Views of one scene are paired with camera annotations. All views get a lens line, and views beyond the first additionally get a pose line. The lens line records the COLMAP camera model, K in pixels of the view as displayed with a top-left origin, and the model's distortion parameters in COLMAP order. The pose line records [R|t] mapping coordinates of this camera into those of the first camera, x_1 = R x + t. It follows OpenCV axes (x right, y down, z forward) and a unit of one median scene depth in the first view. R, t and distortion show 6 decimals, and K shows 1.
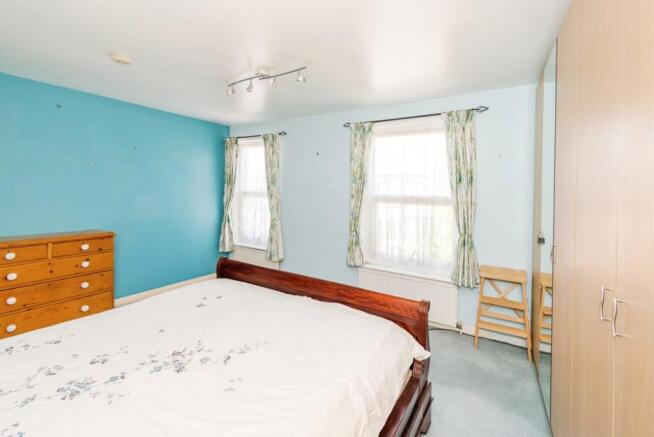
lens RADIAL K [[298.2, 0, 335.1], [0, 298.2, 197.3], [0, 0, 1]] dist [0.000474, 0.000087]
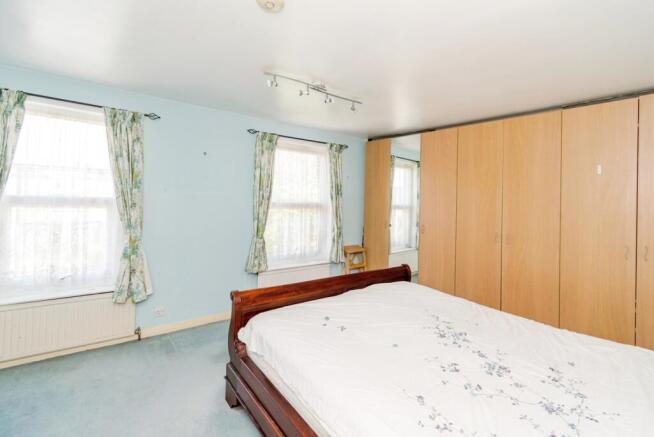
lens RADIAL K [[292.6, 0, 327.7], [0, 292.6, 204.9], [0, 0, 1]] dist [-0.010115, 0.000041]
pose [[0.370888, -0.027618, 0.928267, -0.794175], [-0.002511, 0.999524, 0.030742, -0.032313], [-0.928674, -0.013733, 0.370642, 0.427534]]
